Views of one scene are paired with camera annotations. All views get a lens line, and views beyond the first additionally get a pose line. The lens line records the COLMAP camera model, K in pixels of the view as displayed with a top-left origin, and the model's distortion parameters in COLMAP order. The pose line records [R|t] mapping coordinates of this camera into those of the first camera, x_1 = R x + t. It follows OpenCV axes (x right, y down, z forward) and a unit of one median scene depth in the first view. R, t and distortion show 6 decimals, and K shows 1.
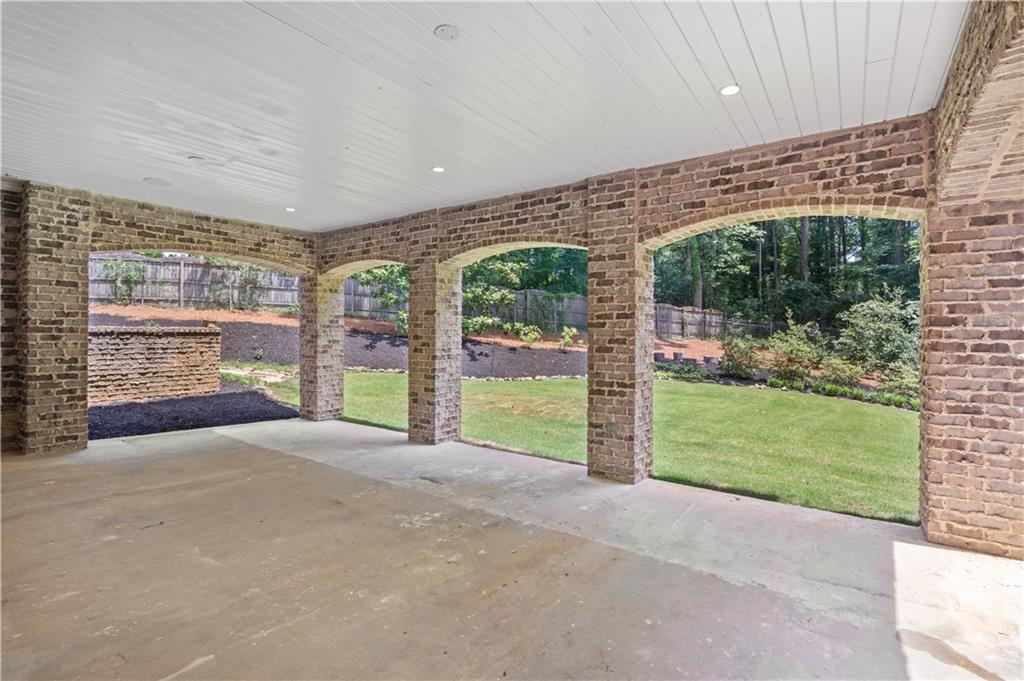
lens RADIAL K [[472.6, 0, 520.7], [0, 472.6, 336.6], [0, 0, 1]] dist [-0.018433, -0.000626]
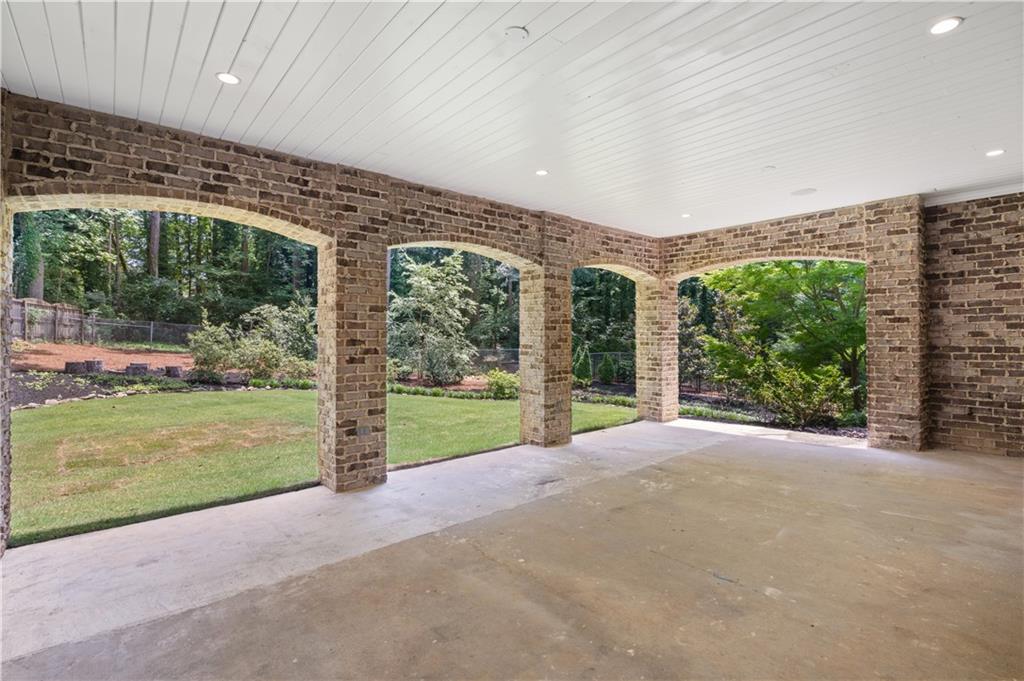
lens RADIAL K [[472.6, 0, 519.4], [0, 472.6, 335.3], [0, 0, 1]] dist [-0.018433, -0.000626]
pose [[0.249999, -0.008854, 0.968206, -1.117576], [0.012475, 0.999905, 0.005923, -0.013385], [-0.968166, 0.010598, 0.250085, 0.766086]]
